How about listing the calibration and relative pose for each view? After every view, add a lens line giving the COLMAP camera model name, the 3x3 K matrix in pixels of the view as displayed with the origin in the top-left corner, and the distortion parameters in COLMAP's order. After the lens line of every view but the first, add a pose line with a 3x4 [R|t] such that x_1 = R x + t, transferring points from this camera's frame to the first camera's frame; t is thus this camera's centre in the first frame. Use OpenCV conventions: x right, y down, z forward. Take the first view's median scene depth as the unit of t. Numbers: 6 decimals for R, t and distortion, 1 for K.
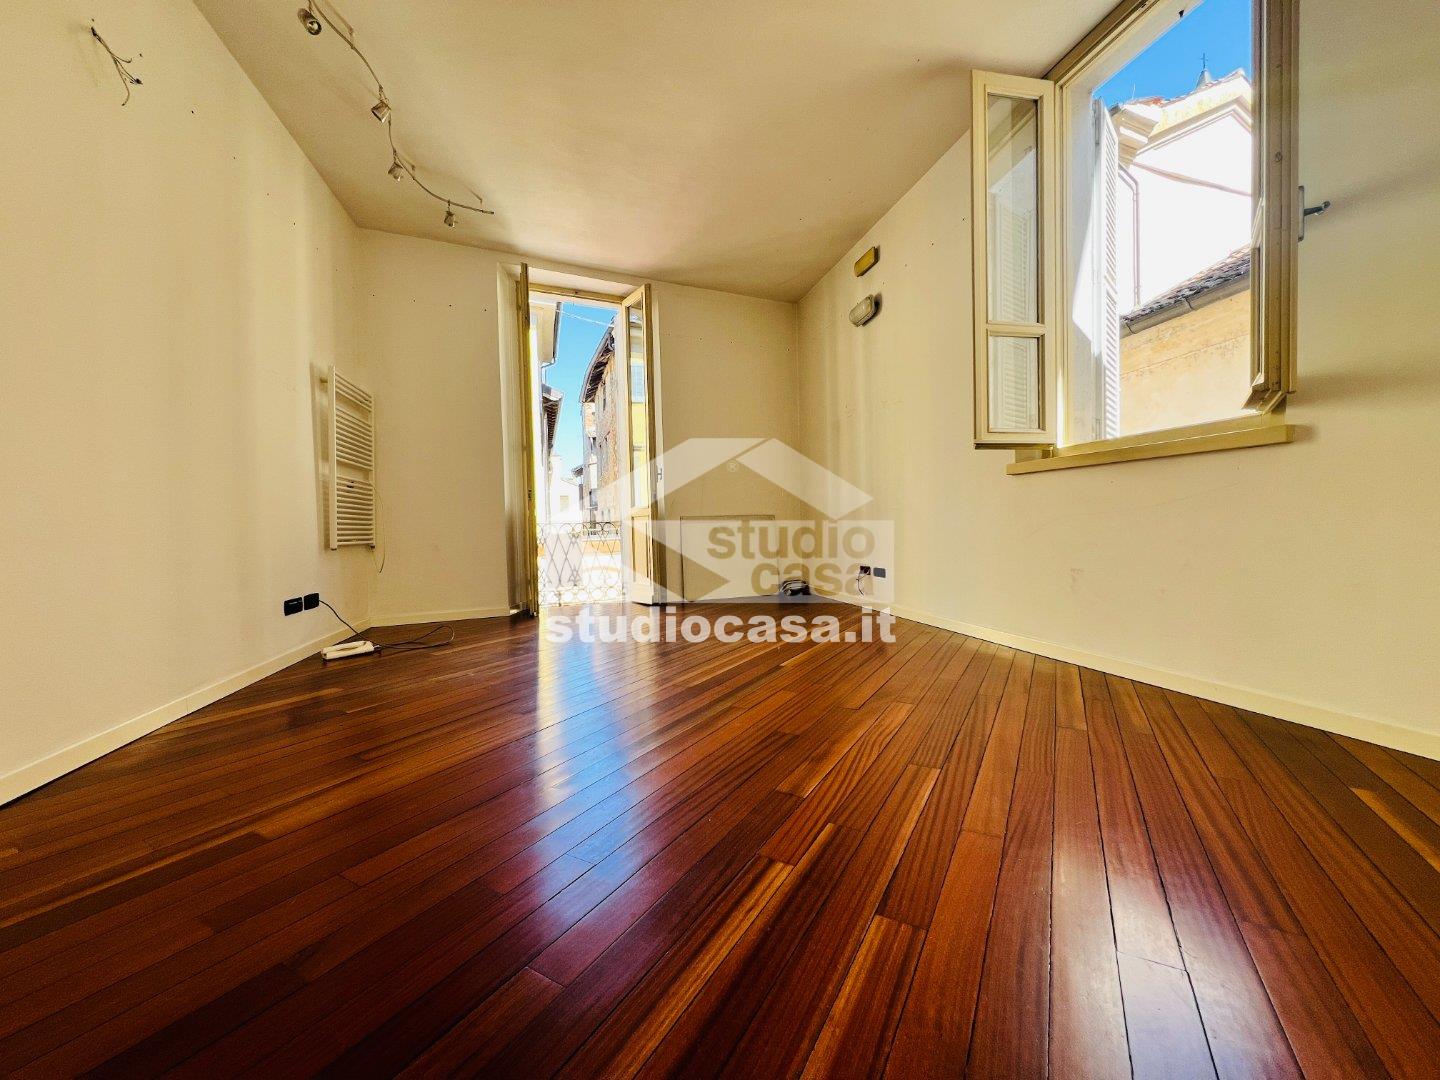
lens RADIAL K [[573.3, 0, 720.0], [0, 573.3, 540.0], [0, 0, 1]] dist [-0.001617, 0.000127]
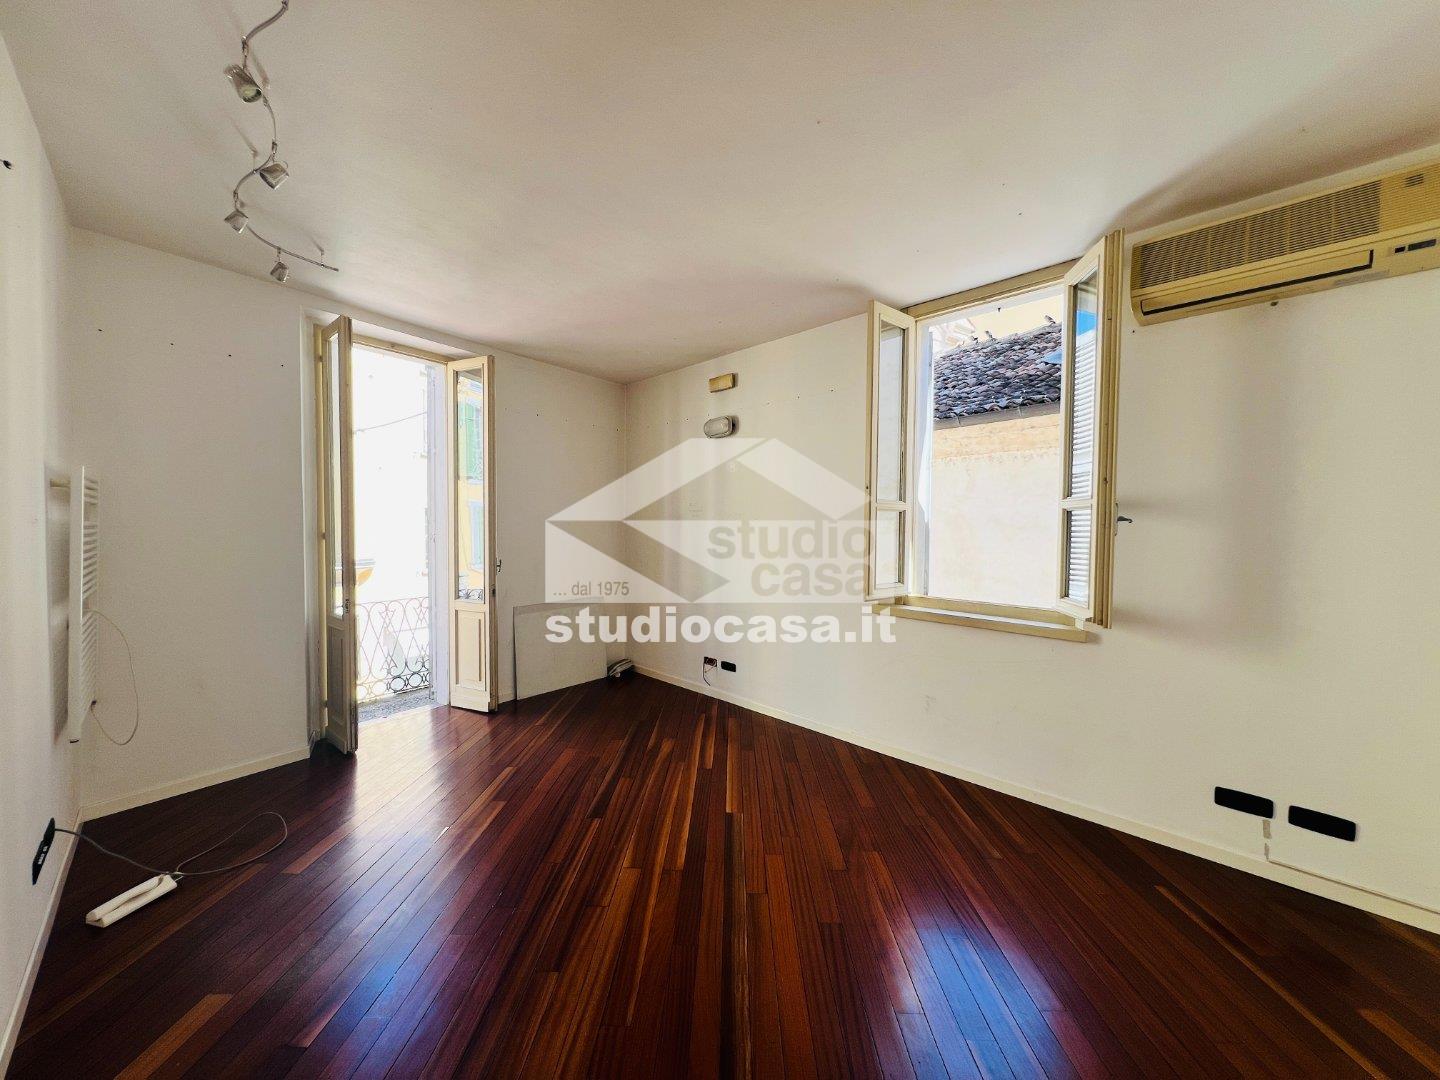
lens RADIAL K [[573.3, 0, 720.0], [0, 573.3, 540.0], [0, 0, 1]] dist [-0.001617, 0.000127]
pose [[0.873580, 0.017761, 0.486356, -0.281054], [-0.016757, 0.999839, -0.006415, -0.181916], [-0.486392, -0.002546, 0.873737, 0.047303]]
